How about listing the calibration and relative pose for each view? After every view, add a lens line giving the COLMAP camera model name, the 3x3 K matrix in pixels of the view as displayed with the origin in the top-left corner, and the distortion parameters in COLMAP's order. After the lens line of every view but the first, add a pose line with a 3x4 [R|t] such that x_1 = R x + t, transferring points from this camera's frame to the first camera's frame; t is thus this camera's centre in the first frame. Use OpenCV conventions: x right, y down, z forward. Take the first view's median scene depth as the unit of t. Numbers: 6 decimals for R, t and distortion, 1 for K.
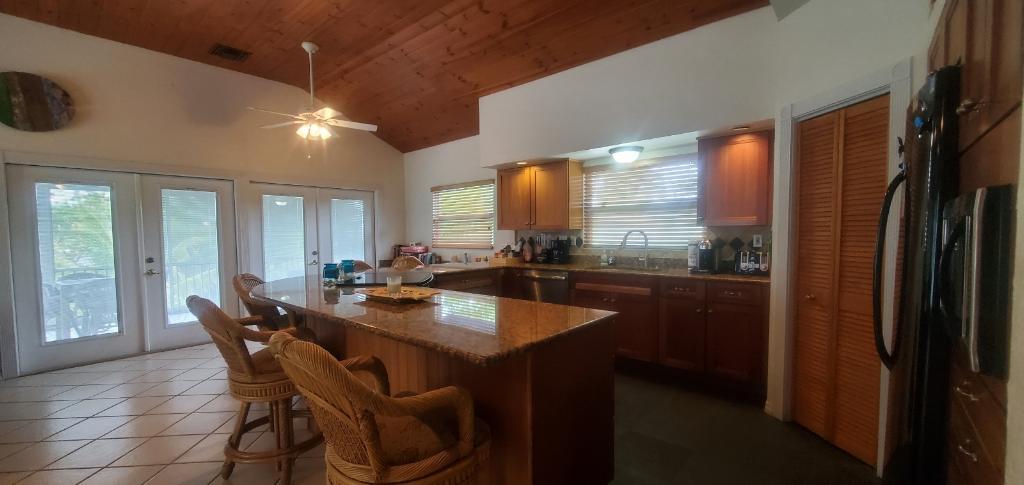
lens RADIAL K [[408.4, 0, 500.8], [0, 408.4, 251.1], [0, 0, 1]] dist [0.003075, -0.002063]
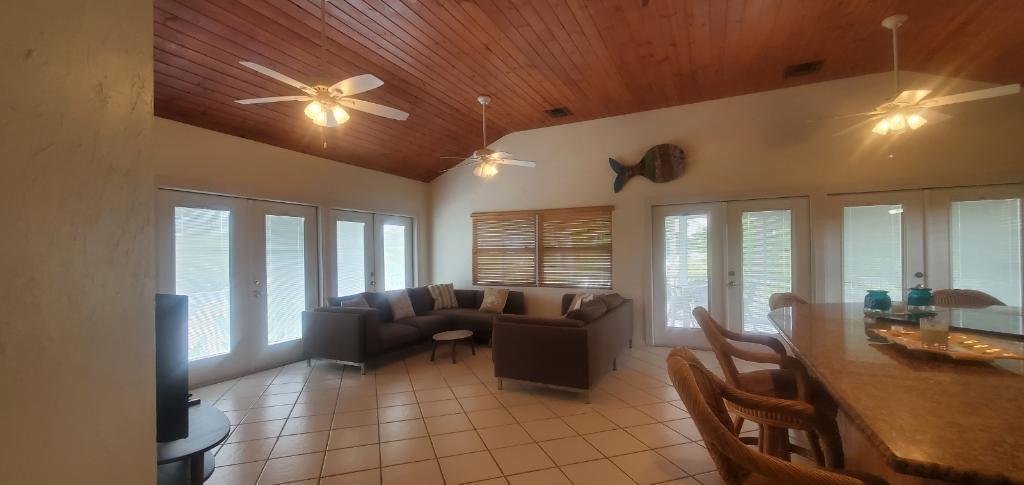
lens RADIAL K [[408.4, 0, 500.8], [0, 408.4, 251.1], [0, 0, 1]] dist [0.003075, -0.002063]
pose [[0.248222, 0.001257, -0.968702, 0.128954], [-0.031192, 0.999491, -0.006696, -0.014325], [0.968201, 0.031878, 0.248135, 0.061046]]
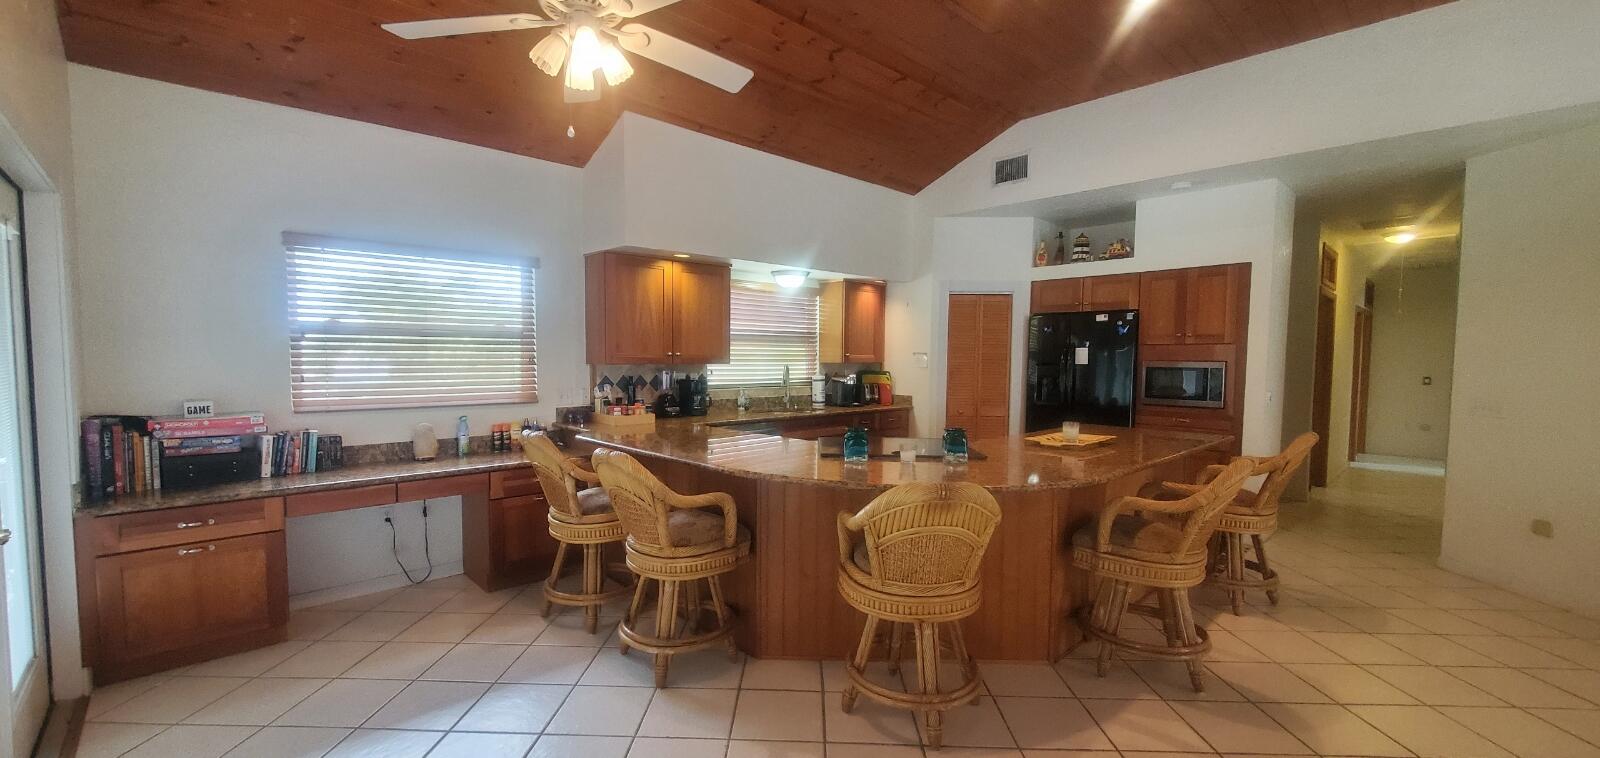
lens RADIAL K [[635.0, 0, 783.9], [0, 635.0, 393.5], [0, 0, 1]] dist [-0.000103, 0.003001]
pose [[0.085521, -0.048221, 0.995169, -0.964429], [0.037759, 0.998267, 0.045126, -0.050395], [-0.995621, 0.033717, 0.087194, 0.835737]]
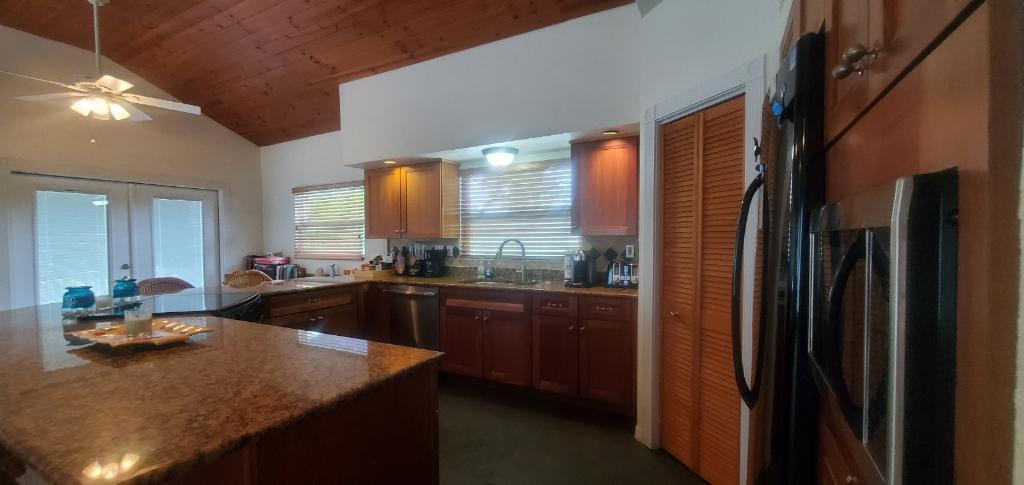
lens RADIAL K [[406.4, 0, 501.7], [0, 406.4, 251.8], [0, 0, 1]] dist [-0.000103, 0.003001]
pose [[0.975560, -0.004924, 0.219677, 0.102972], [0.008154, 0.999872, -0.013801, -0.010905], [-0.219581, 0.015255, 0.975475, 0.111134]]
